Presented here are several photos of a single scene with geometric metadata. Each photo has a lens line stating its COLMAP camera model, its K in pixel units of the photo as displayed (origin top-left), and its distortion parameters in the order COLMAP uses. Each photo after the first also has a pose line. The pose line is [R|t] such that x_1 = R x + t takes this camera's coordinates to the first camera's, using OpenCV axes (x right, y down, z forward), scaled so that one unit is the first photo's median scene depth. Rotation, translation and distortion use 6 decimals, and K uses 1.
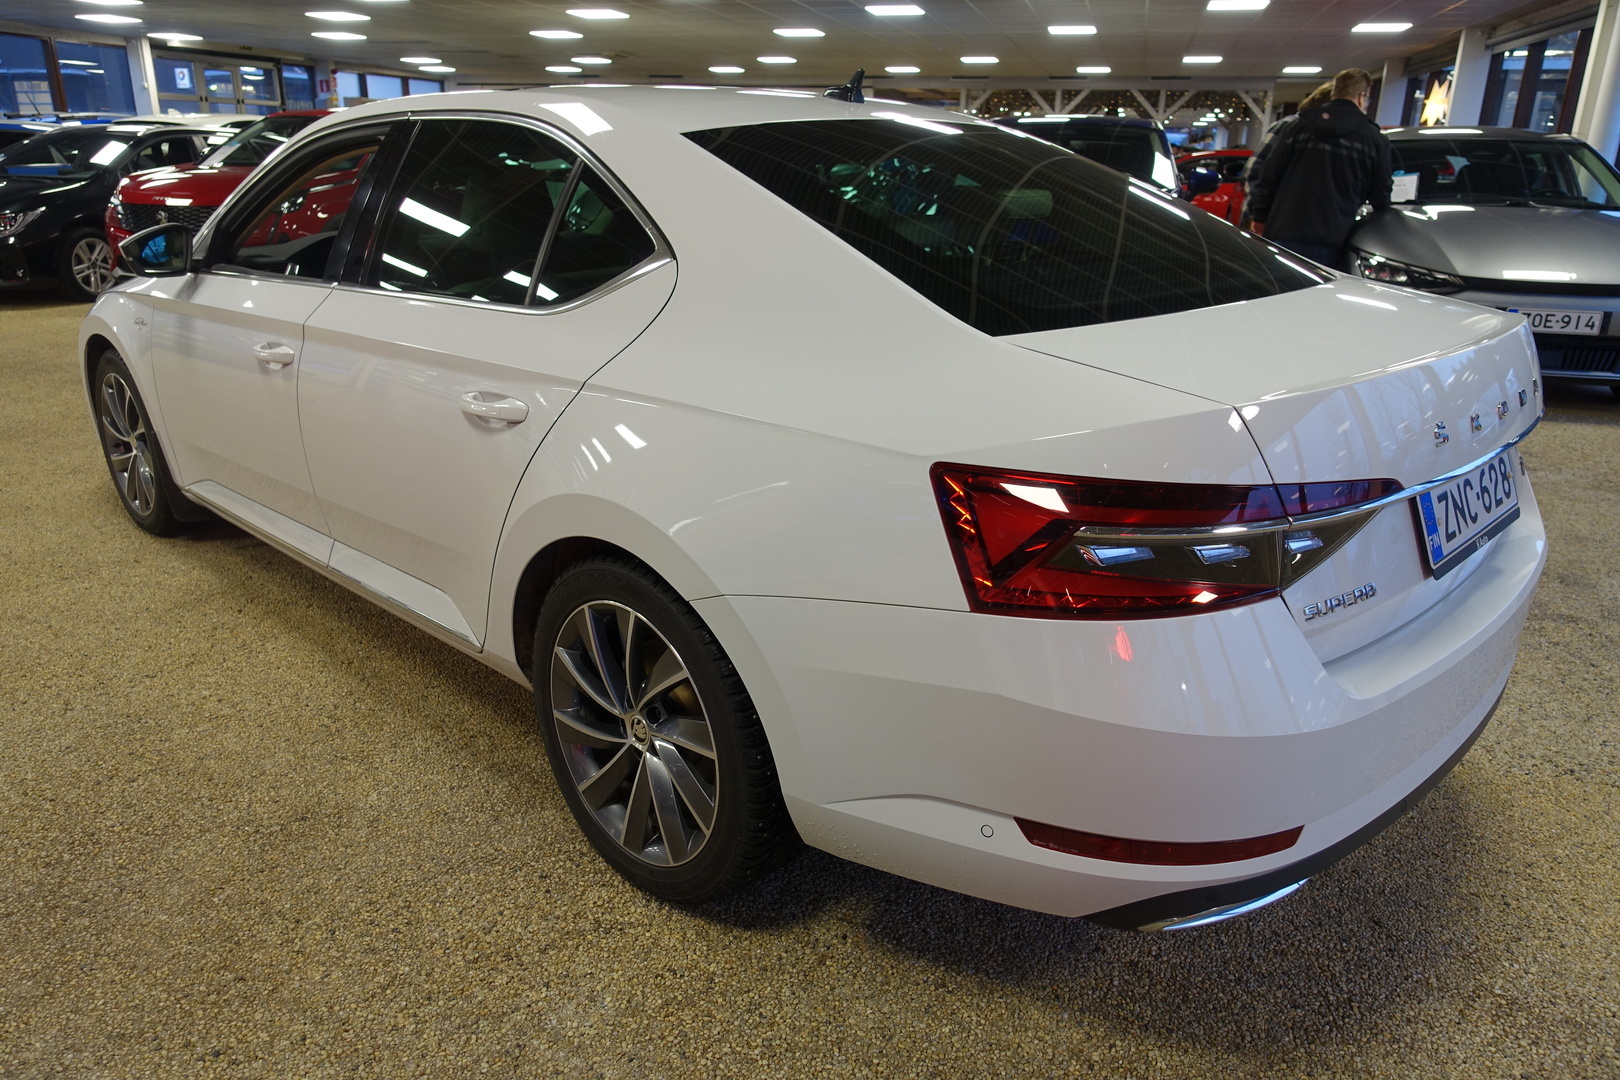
lens RADIAL K [[1145.3, 0, 803.0], [0, 1145.3, 540.6], [0, 0, 1]] dist [0.010328, -0.002715]
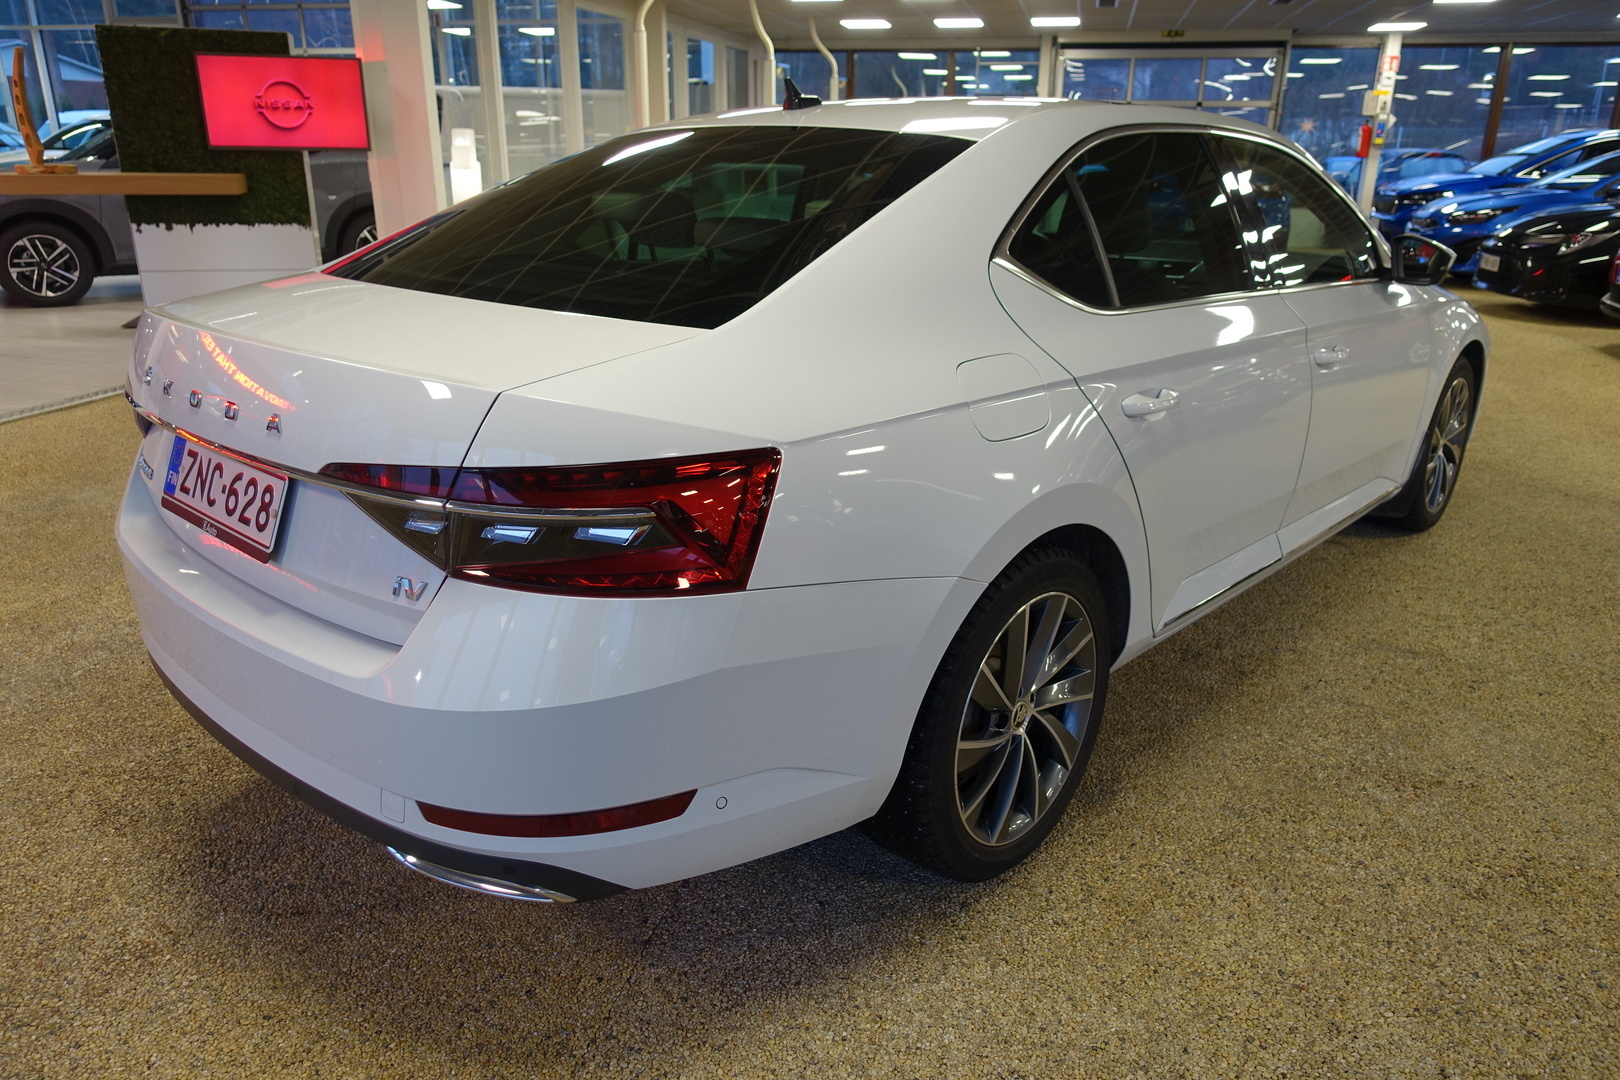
lens RADIAL K [[1145.3, 0, 803.0], [0, 1145.3, 540.6], [0, 0, 1]] dist [0.010328, -0.002715]
pose [[0.000953, 0.311428, -0.950269, 0.185745], [-0.332940, 0.896154, 0.293359, -0.055067], [0.942947, 0.316103, 0.104541, 0.165494]]
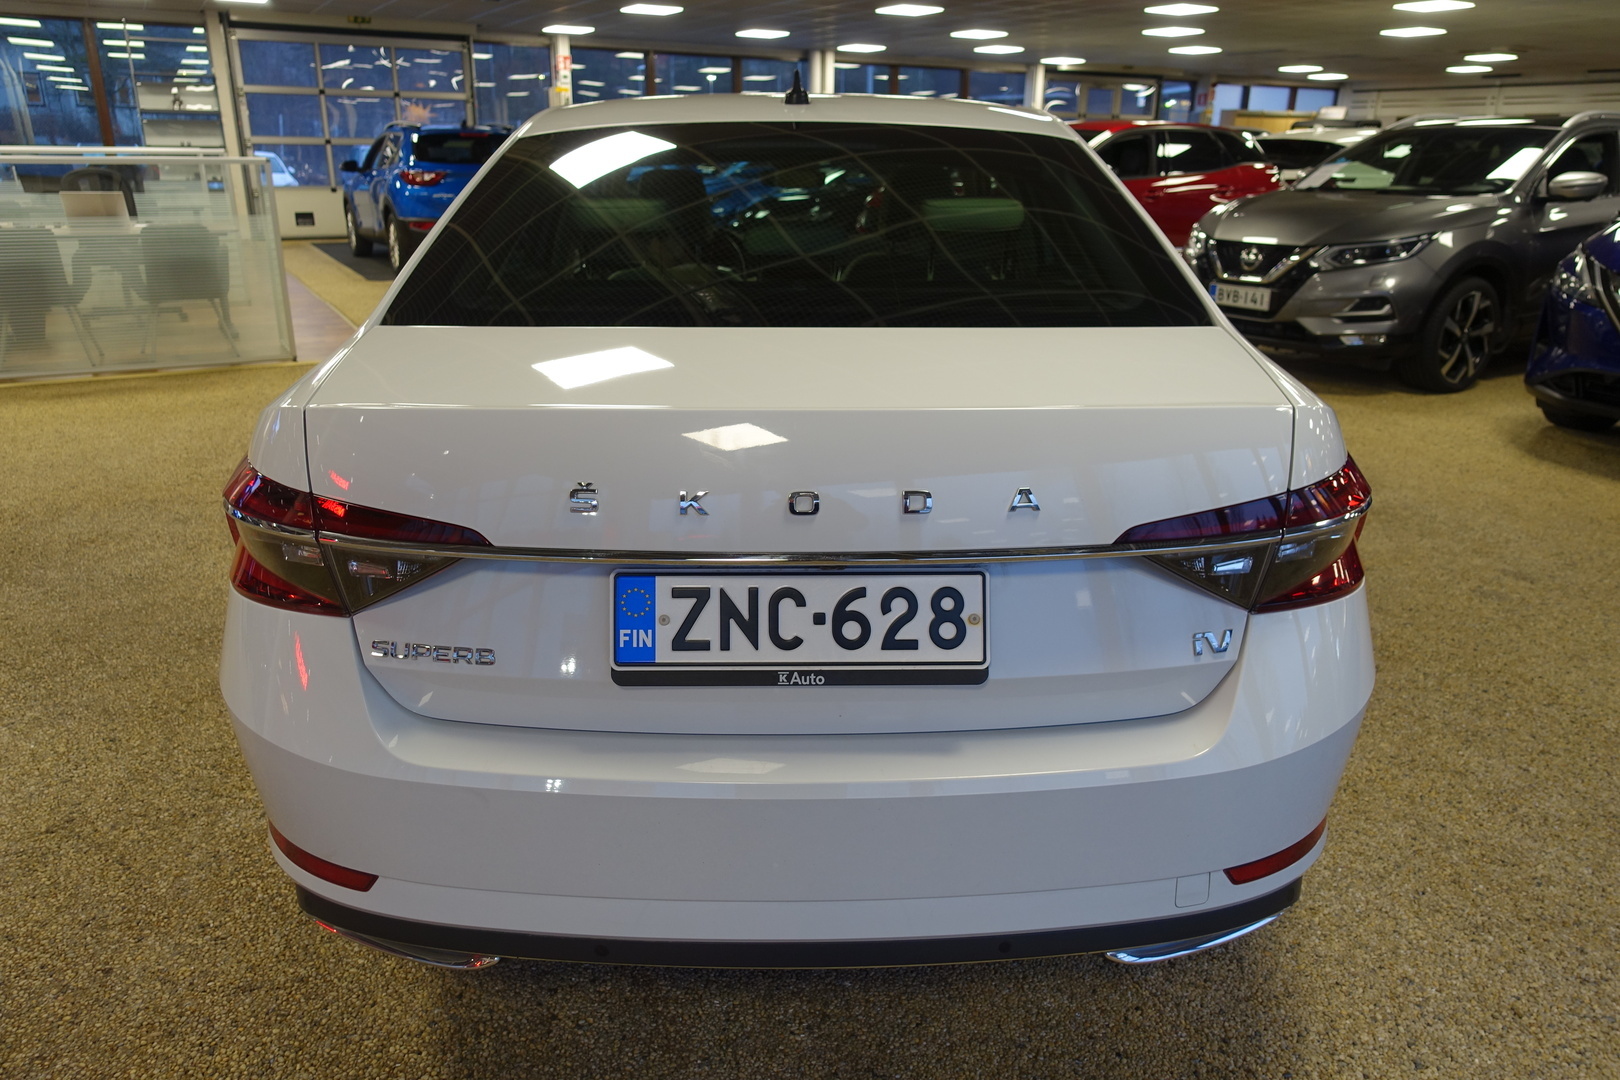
lens RADIAL K [[1145.3, 0, 803.0], [0, 1145.3, 540.6], [0, 0, 1]] dist [0.010328, -0.002715]
pose [[0.701877, 0.224891, -0.675864, 0.126913], [-0.231671, 0.969336, 0.081956, -0.017237], [0.673570, 0.099055, 0.732456, 0.053987]]
